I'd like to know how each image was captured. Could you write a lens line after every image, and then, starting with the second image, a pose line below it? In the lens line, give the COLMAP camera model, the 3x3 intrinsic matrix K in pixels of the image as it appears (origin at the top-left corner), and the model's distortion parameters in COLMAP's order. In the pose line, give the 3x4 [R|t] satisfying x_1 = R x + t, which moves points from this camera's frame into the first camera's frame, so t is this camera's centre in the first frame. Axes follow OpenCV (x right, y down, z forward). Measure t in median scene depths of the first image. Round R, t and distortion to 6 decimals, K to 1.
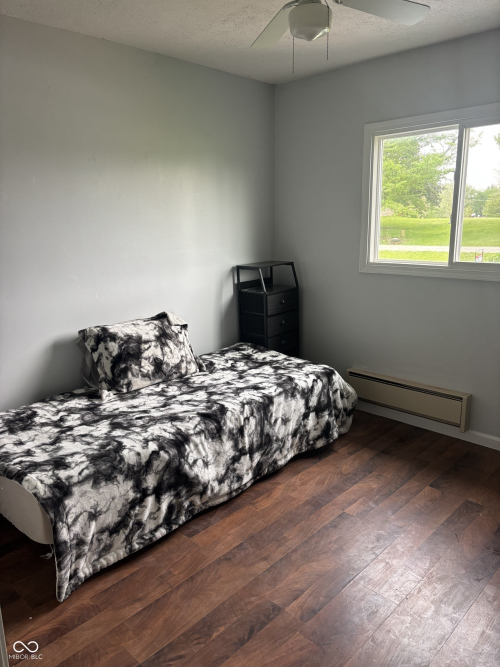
lens RADIAL K [[513.3, 0, 250.0], [0, 513.3, 333.5], [0, 0, 1]] dist [0.040153, -0.008033]
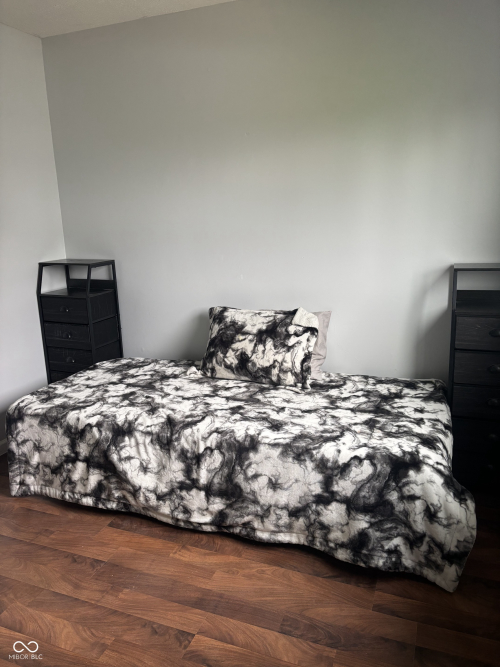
lens RADIAL K [[513.3, 0, 250.0], [0, 513.3, 333.5], [0, 0, 1]] dist [0.040153, -0.008033]
pose [[0.372573, 0.226848, -0.899849, 0.655101], [-0.187607, 0.968053, 0.166365, -0.143779], [0.908841, 0.106835, 0.403229, 0.676546]]
